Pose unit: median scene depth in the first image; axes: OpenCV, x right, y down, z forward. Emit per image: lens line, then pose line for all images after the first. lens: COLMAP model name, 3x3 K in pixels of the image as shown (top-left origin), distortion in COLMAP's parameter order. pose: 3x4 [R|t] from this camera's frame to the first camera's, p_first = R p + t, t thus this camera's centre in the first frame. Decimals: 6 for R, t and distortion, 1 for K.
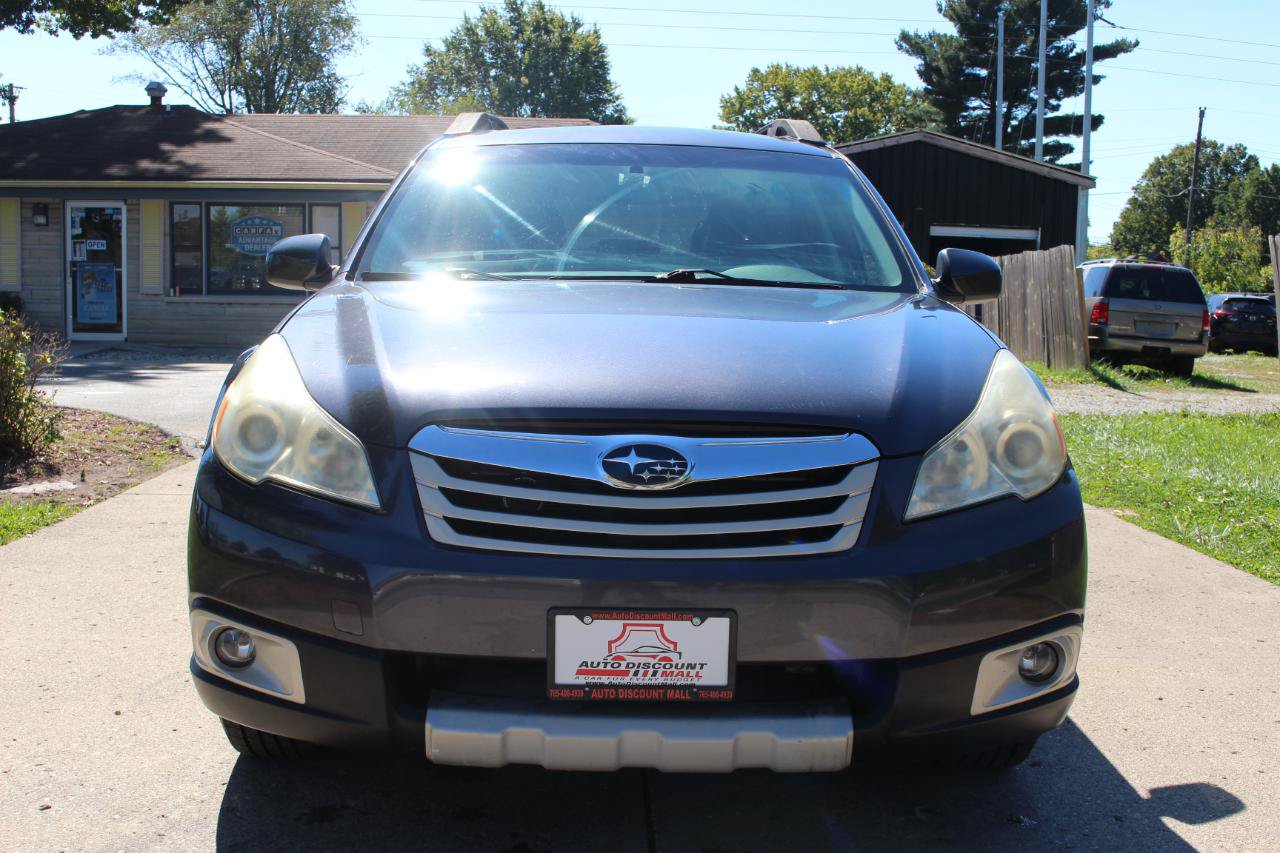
lens RADIAL K [[1426.8, 0, 640.9], [0, 1426.8, 432.4], [0, 0, 1]] dist [-0.065968, 0.000000]
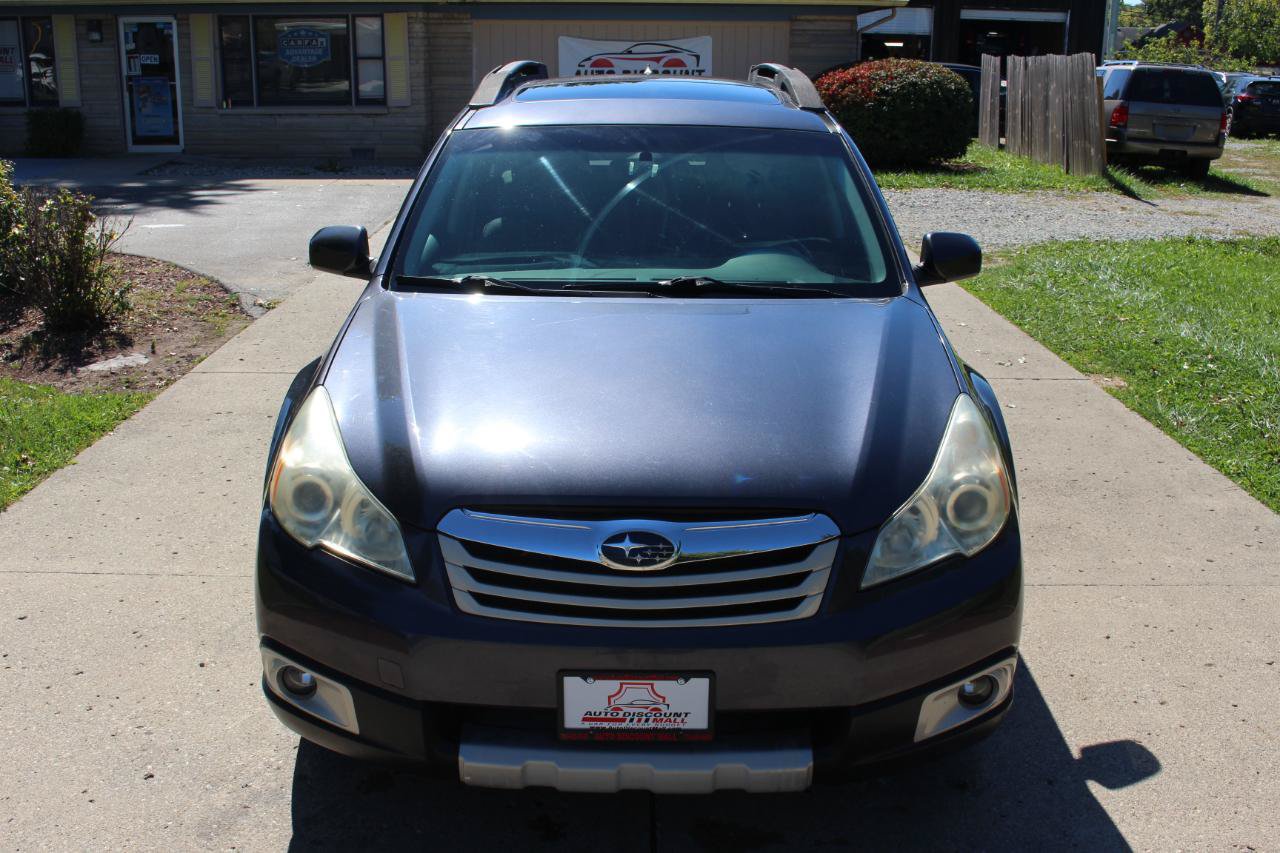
lens RADIAL K [[1358.1, 0, 641.9], [0, 1358.1, 430.3], [0, 0, 1]] dist [-0.067877, 0.000000]
pose [[0.999596, -0.002974, -0.028254, 0.030427], [0.007684, 0.985741, 0.168094, -0.209534], [0.027351, -0.168243, 0.985366, -0.067611]]
